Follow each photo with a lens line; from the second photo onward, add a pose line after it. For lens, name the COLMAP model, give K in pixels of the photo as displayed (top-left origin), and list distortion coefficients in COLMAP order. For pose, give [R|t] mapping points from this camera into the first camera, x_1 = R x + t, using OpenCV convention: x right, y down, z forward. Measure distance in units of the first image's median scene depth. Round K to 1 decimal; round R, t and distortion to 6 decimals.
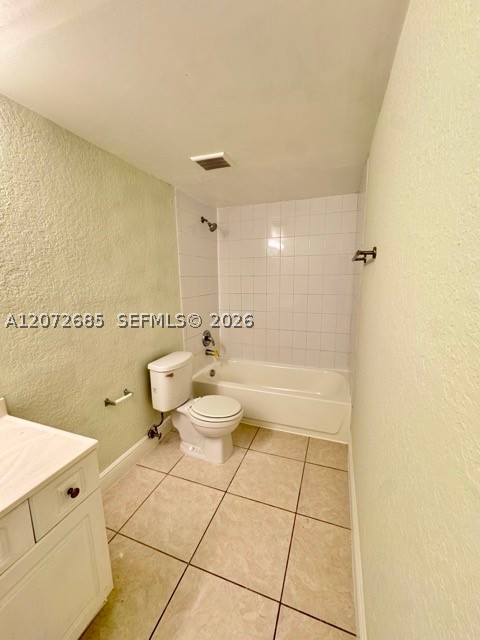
lens RADIAL K [[254.6, 0, 240.4], [0, 254.6, 318.4], [0, 0, 1]] dist [-0.001998, 0.000052]
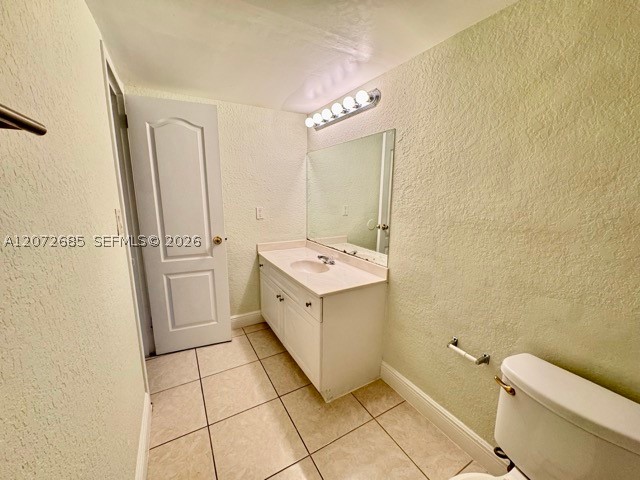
lens RADIAL K [[254.6, 0, 320.2], [0, 254.6, 239.7], [0, 0, 1]] dist [-0.001998, 0.000052]
pose [[-0.633873, 0.145832, -0.759565, 0.416813], [-0.126740, 0.949204, 0.288008, -0.212550], [0.762983, 0.278828, -0.583192, 1.263734]]
